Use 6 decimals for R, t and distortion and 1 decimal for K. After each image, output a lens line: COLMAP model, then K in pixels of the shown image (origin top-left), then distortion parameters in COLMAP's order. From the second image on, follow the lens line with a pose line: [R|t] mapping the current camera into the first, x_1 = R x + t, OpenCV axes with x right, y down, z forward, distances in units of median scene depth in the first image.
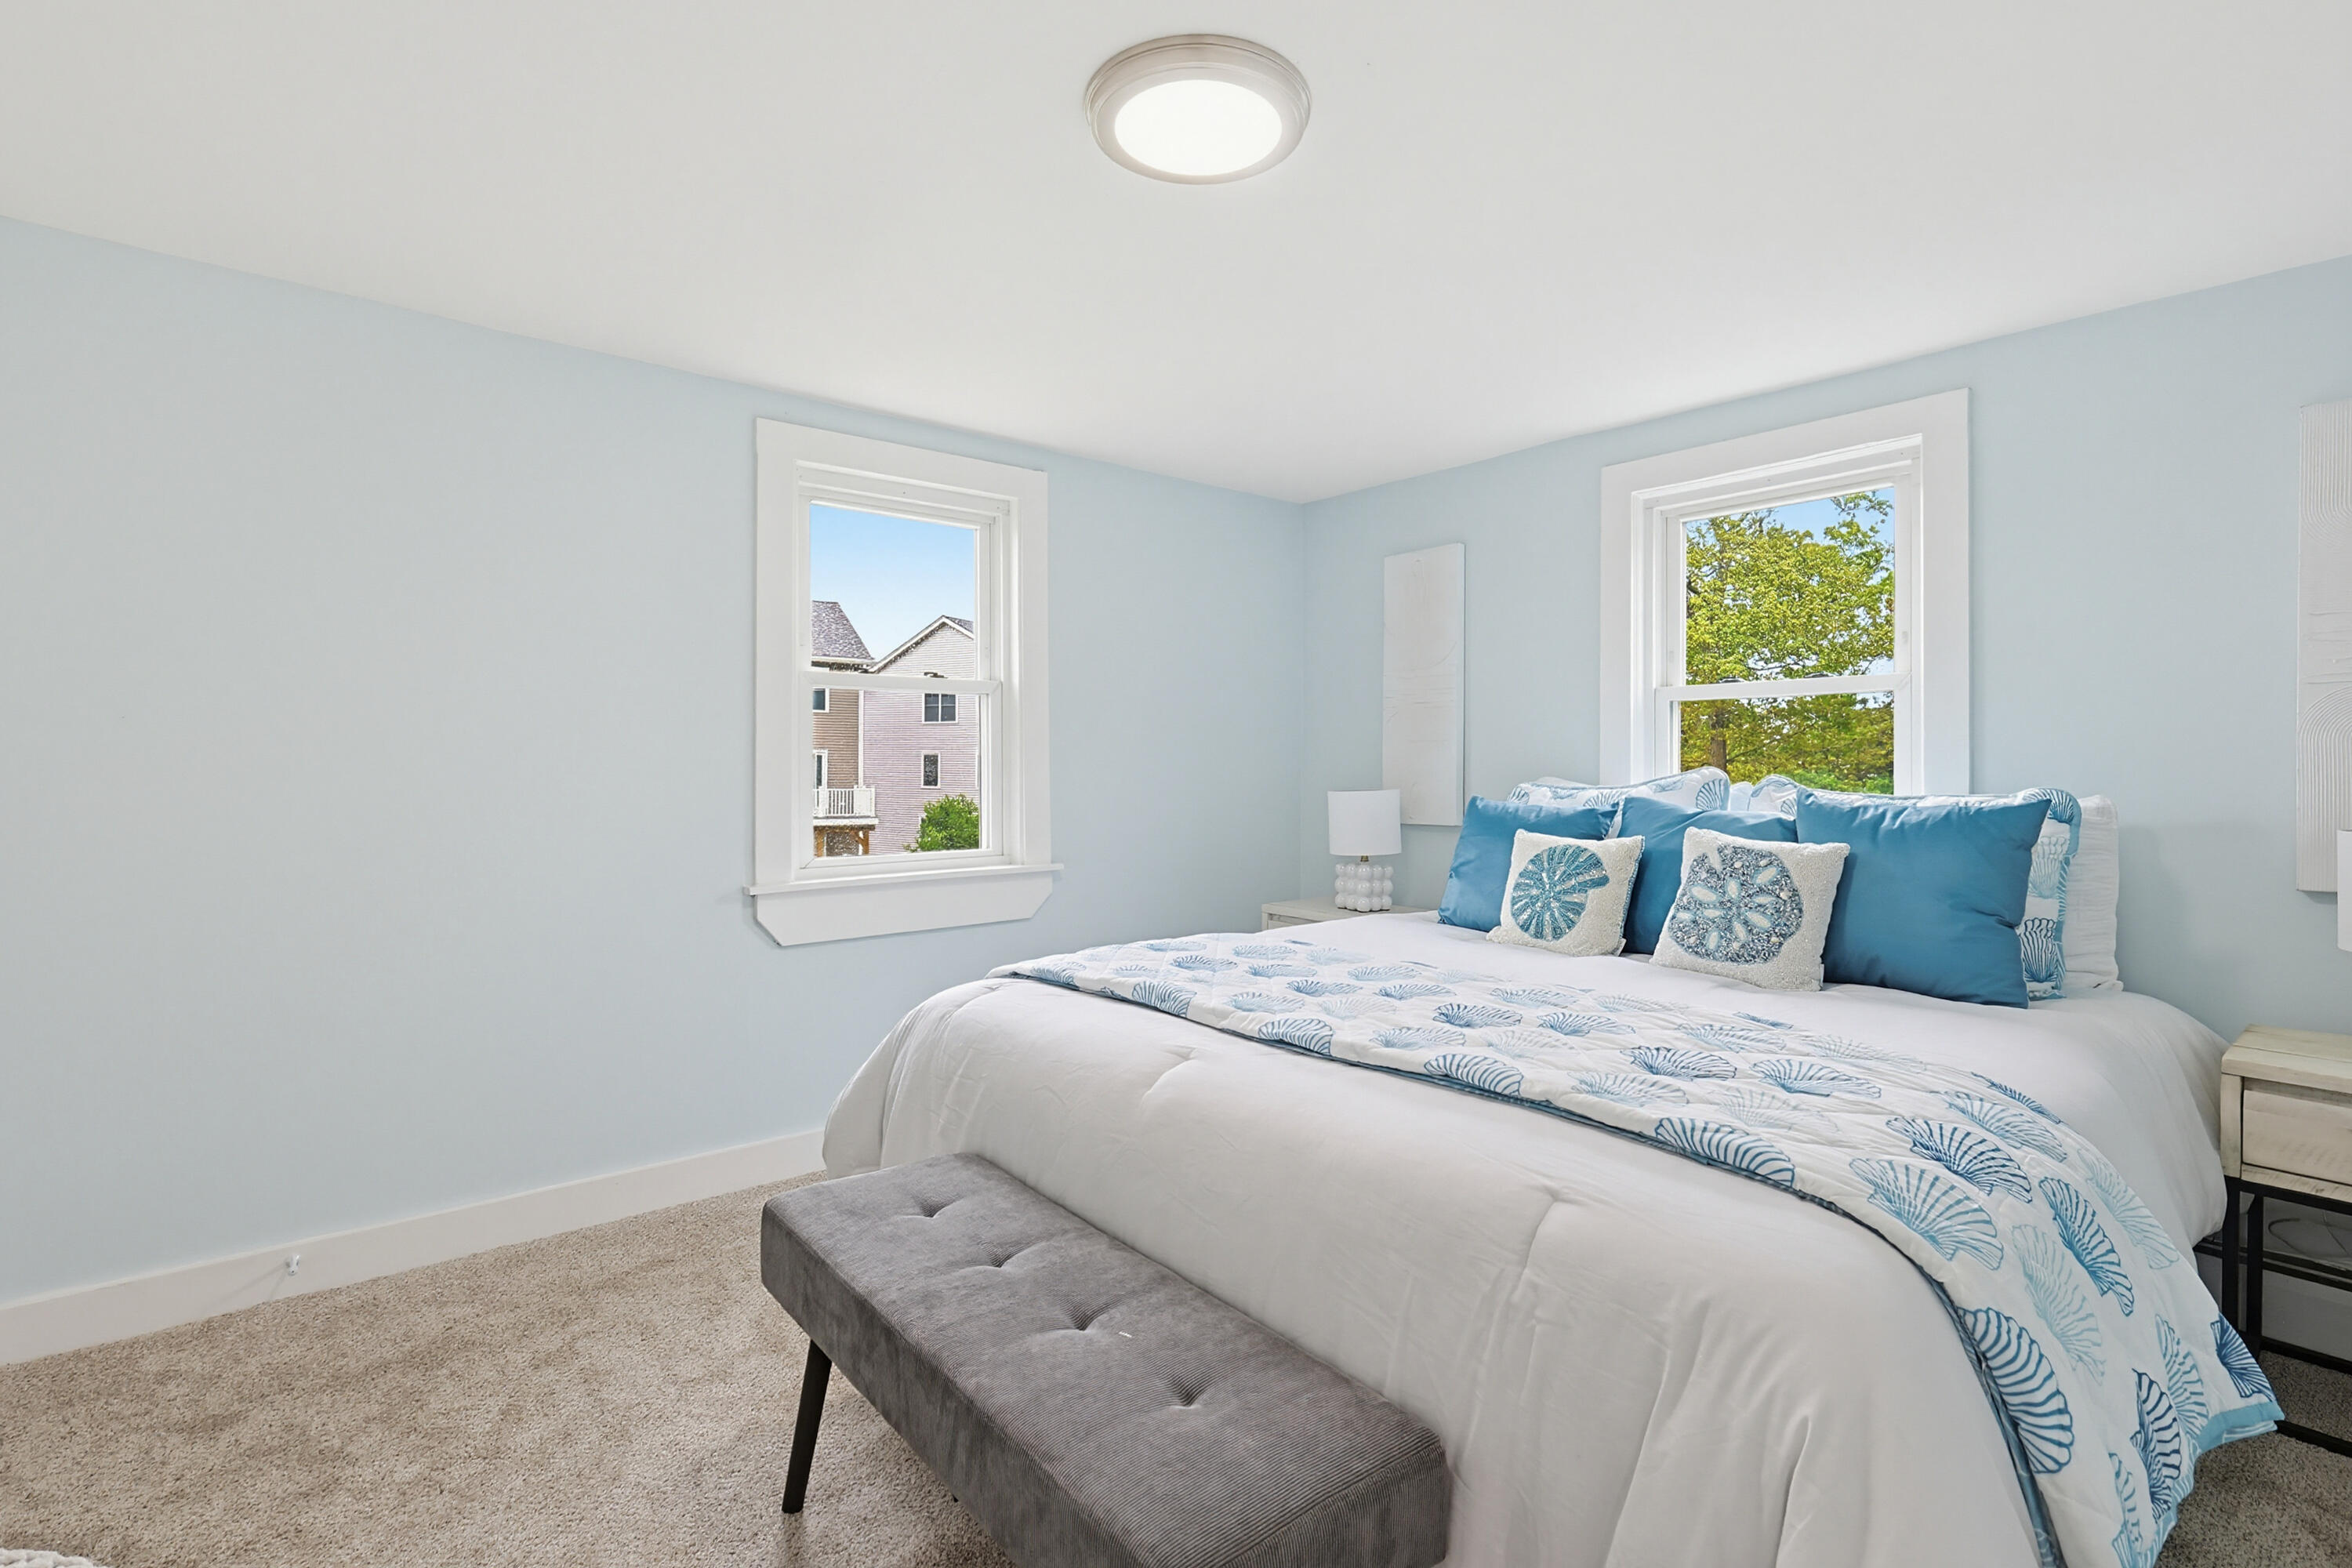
lens RADIAL K [[1088.6, 0, 1179.5], [0, 1088.6, 760.9], [0, 0, 1]] dist [0.001294, -0.000550]
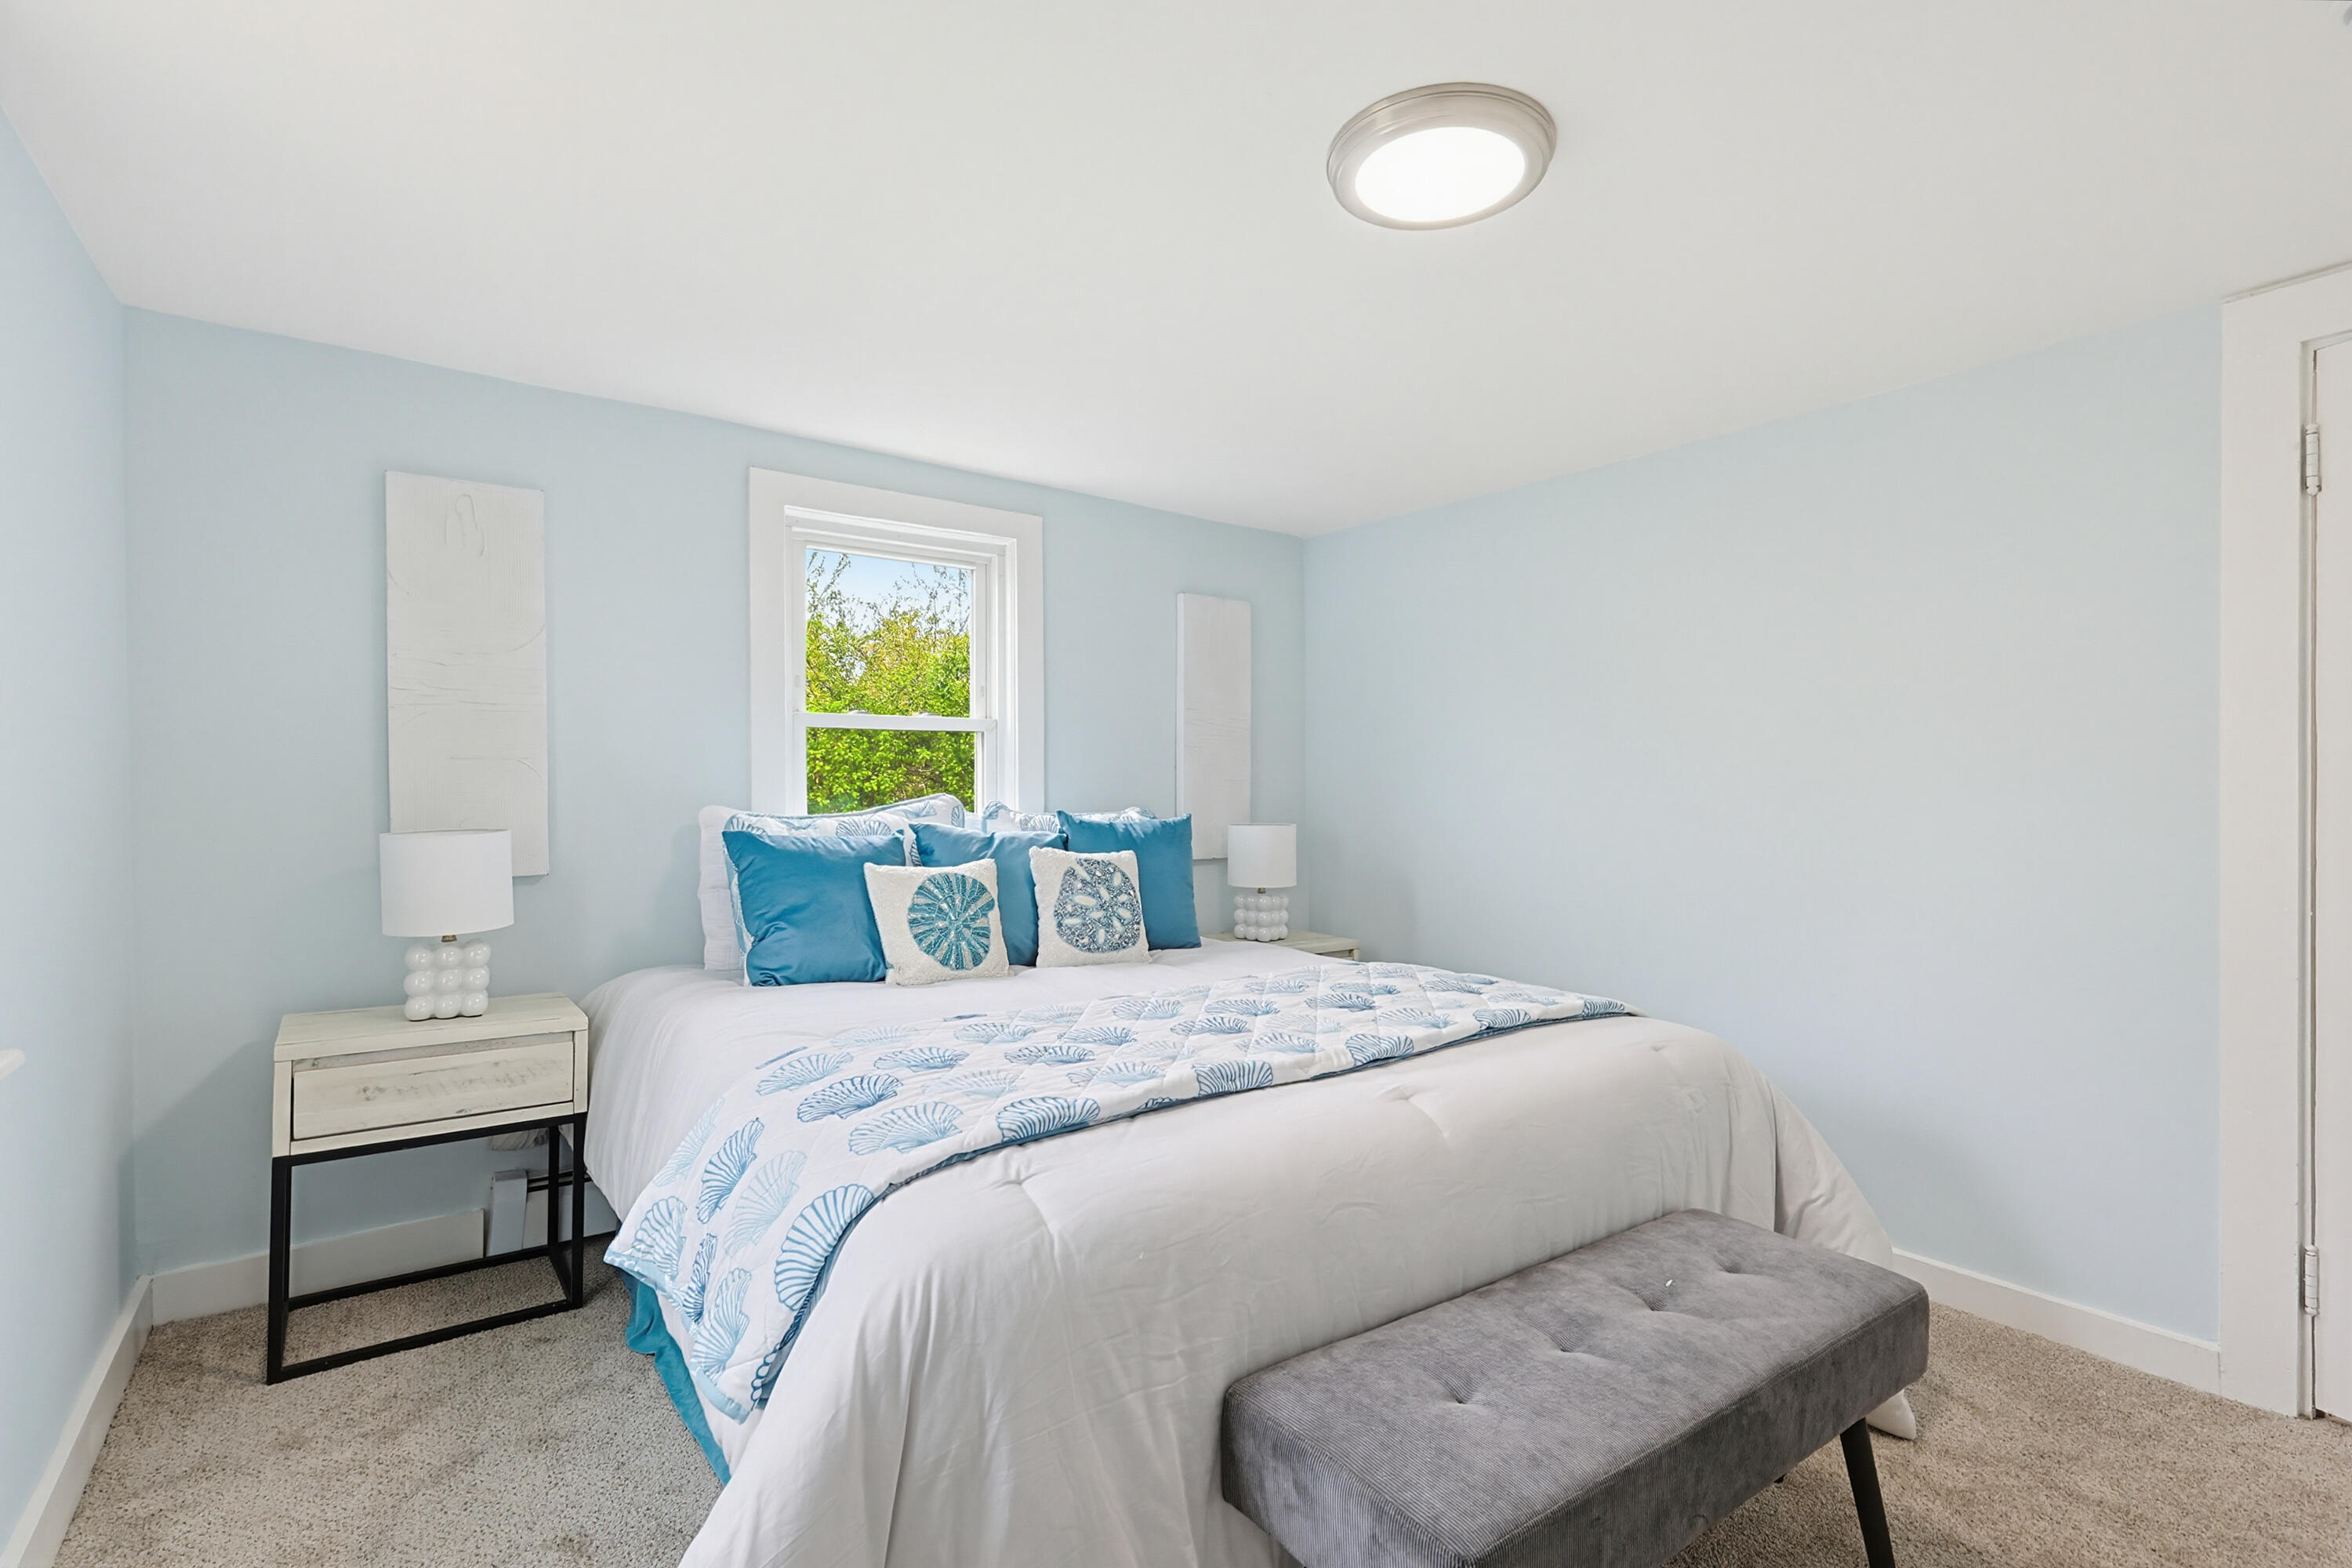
lens RADIAL K [[1088.6, 0, 1176.5], [0, 1088.6, 802.8], [0, 0, 1]] dist [0.001294, -0.000550]
pose [[0.065722, -0.018529, 0.997666, -0.721319], [-0.008027, 0.999785, 0.019097, -0.010141], [-0.997806, -0.009264, 0.065559, 0.828798]]
